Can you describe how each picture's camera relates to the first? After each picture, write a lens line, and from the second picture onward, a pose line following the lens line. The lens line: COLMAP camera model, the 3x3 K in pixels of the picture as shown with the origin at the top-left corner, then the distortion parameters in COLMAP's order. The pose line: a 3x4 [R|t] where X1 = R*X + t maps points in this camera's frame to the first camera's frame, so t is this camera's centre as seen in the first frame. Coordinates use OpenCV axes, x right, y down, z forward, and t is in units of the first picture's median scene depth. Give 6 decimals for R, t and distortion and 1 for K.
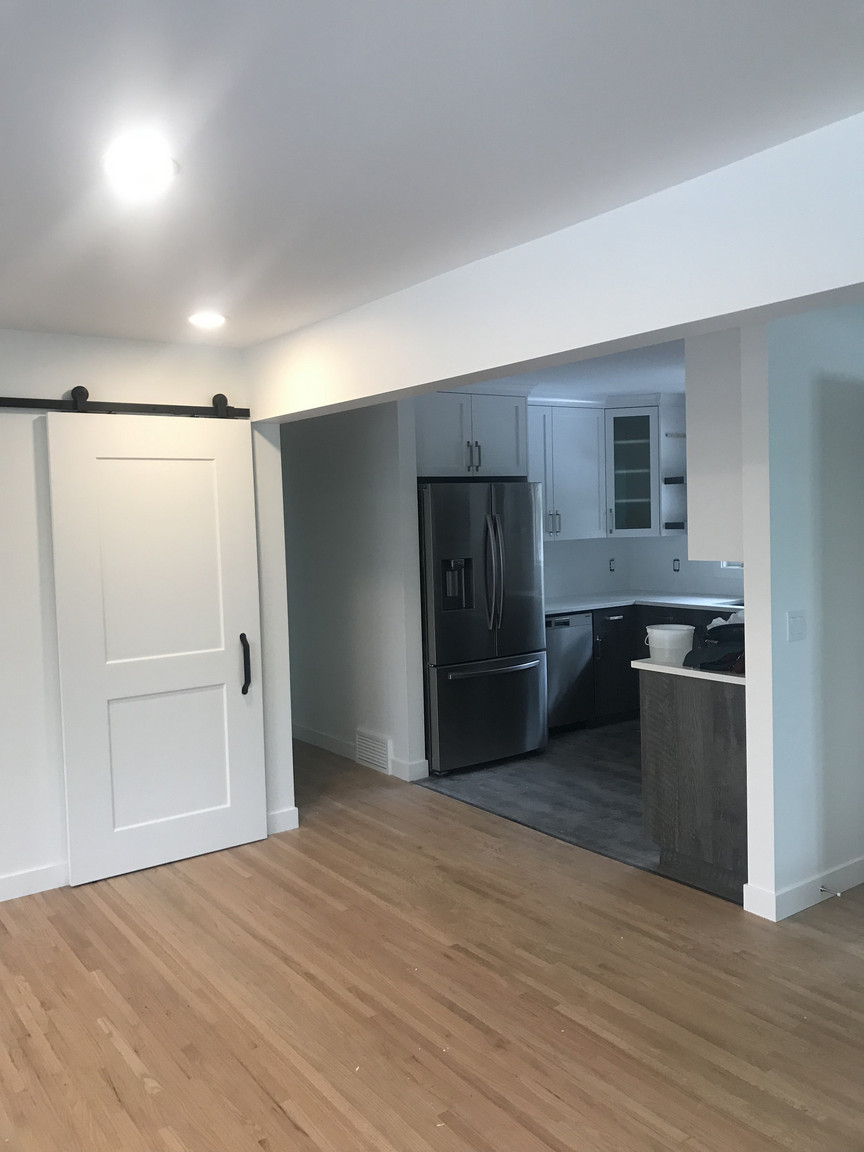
lens RADIAL K [[934.6, 0, 427.4], [0, 934.6, 566.9], [0, 0, 1]] dist [0.046025, -0.056808]
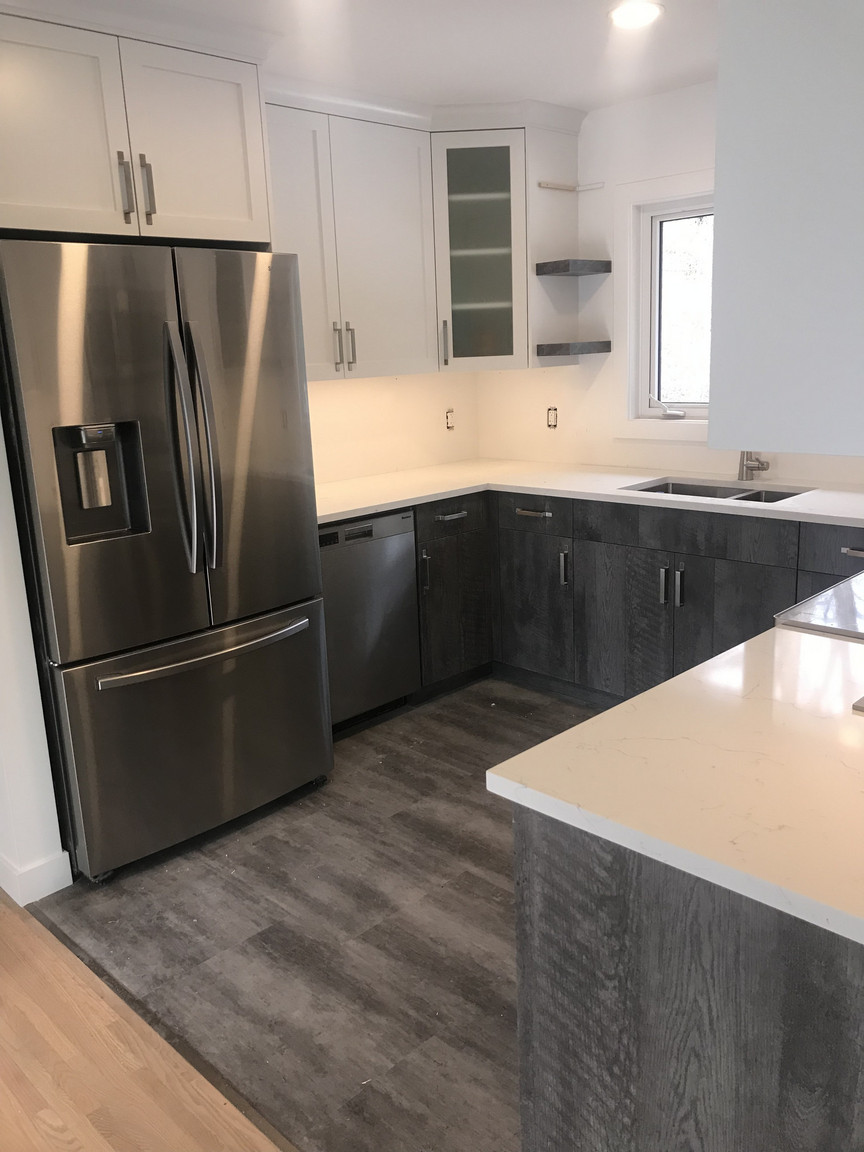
lens RADIAL K [[934.6, 0, 428.9], [0, 934.6, 566.3], [0, 0, 1]] dist [0.046025, -0.056808]
pose [[0.986815, -0.045399, 0.155352, 0.115326], [0.018753, 0.985461, 0.168865, -0.014296], [-0.160759, -0.163725, 0.973319, 0.534557]]
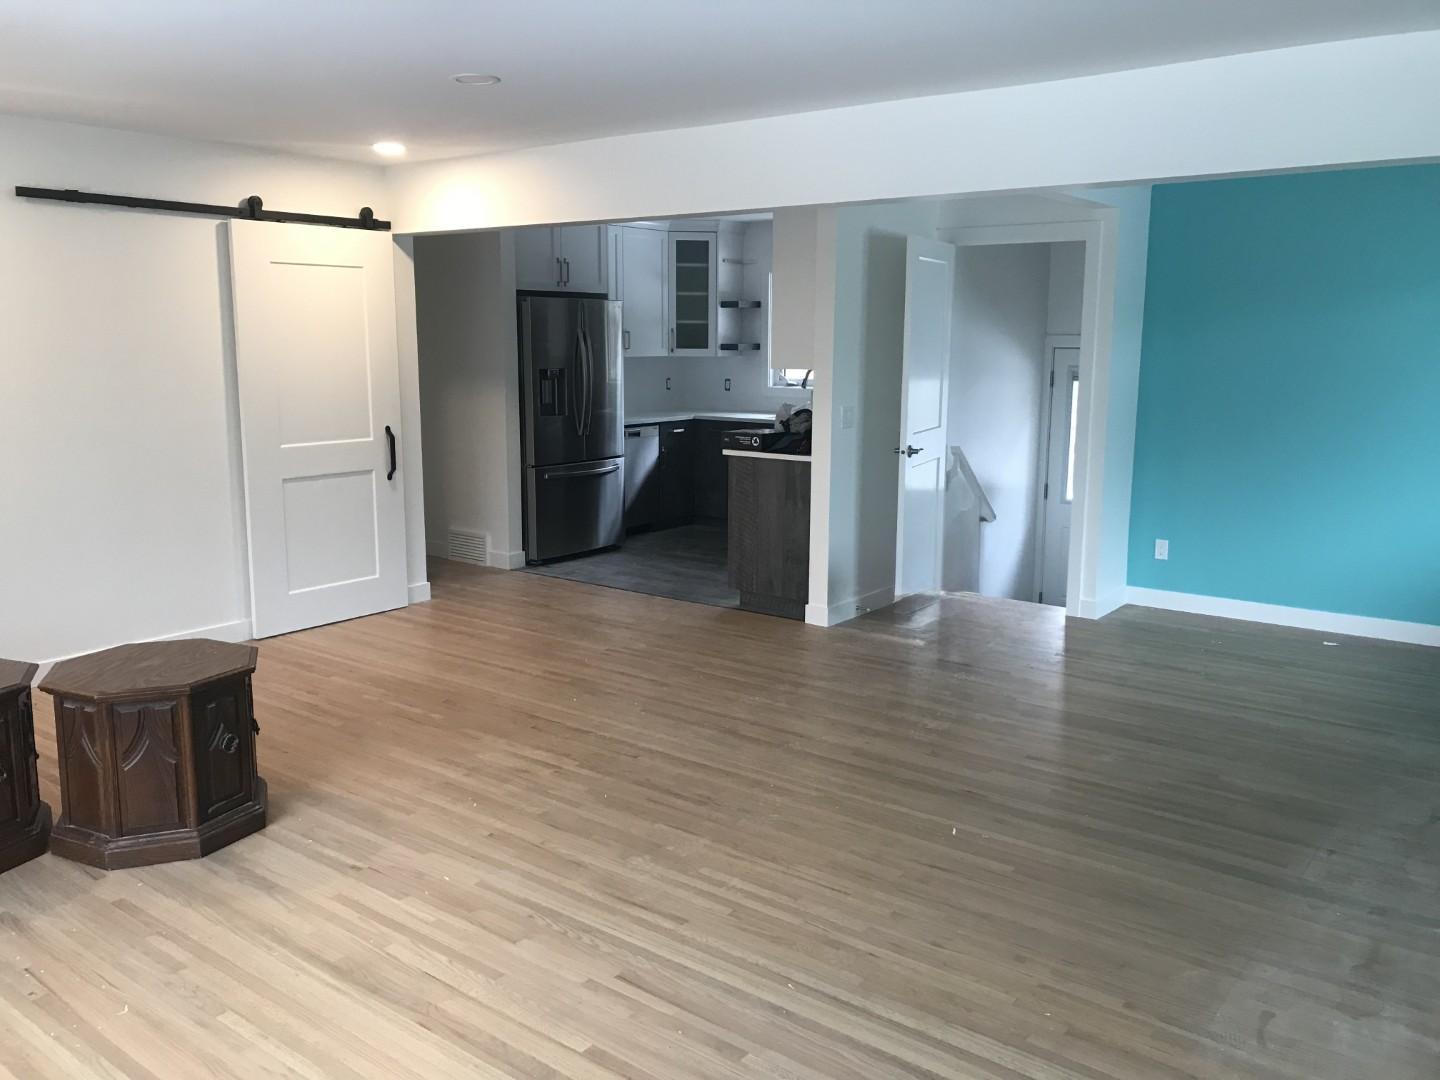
lens RADIAL K [[1168.2, 0, 695.0], [0, 1168.2, 532.8], [0, 0, 1]] dist [0.046025, -0.056808]
pose [[0.960176, -0.011984, 0.279139, -0.194536], [-0.018347, 0.994219, 0.105794, 0.034816], [-0.278793, -0.106702, 0.954405, -0.379206]]
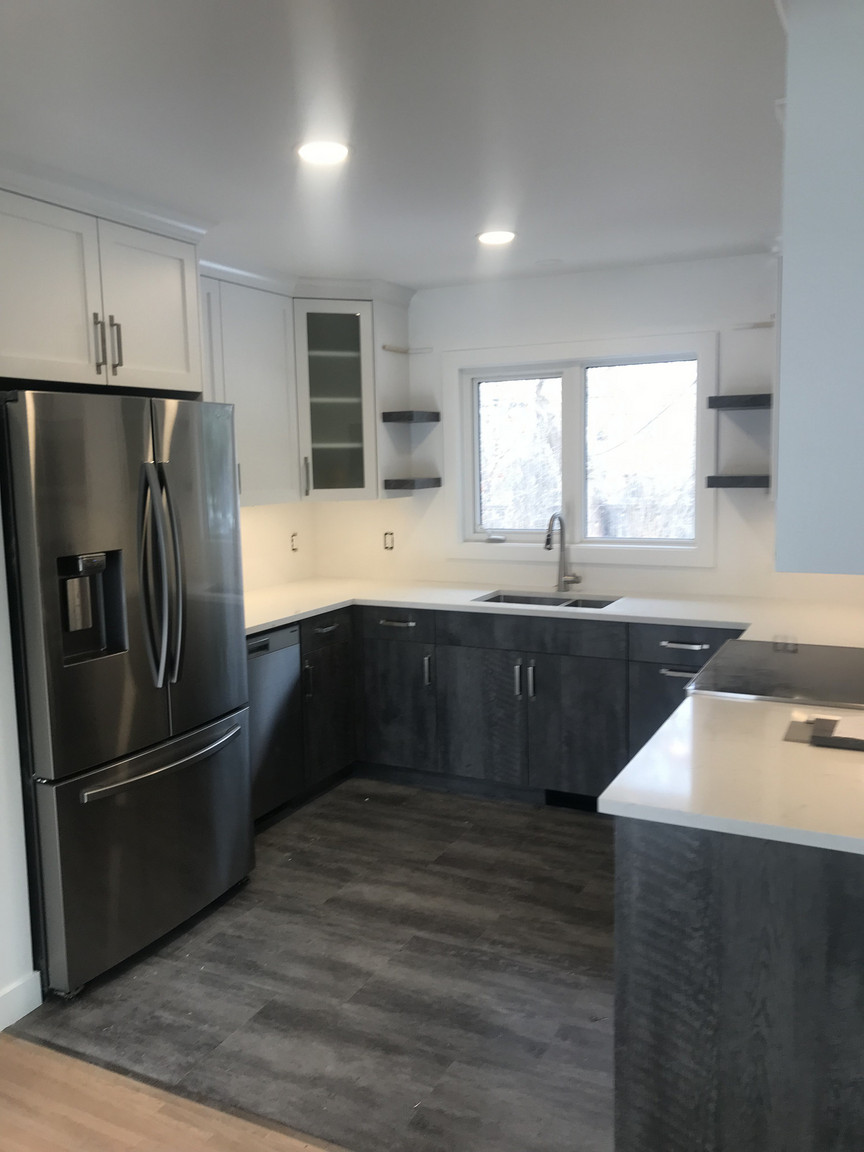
lens RADIAL K [[934.6, 0, 441.6], [0, 934.6, 572.0], [0, 0, 1]] dist [0.046025, -0.056808]
pose [[0.880543, -0.041120, 0.472179, -0.038344], [0.015568, 0.998201, 0.057897, -0.024091], [-0.473711, -0.043630, 0.879599, 0.488899]]
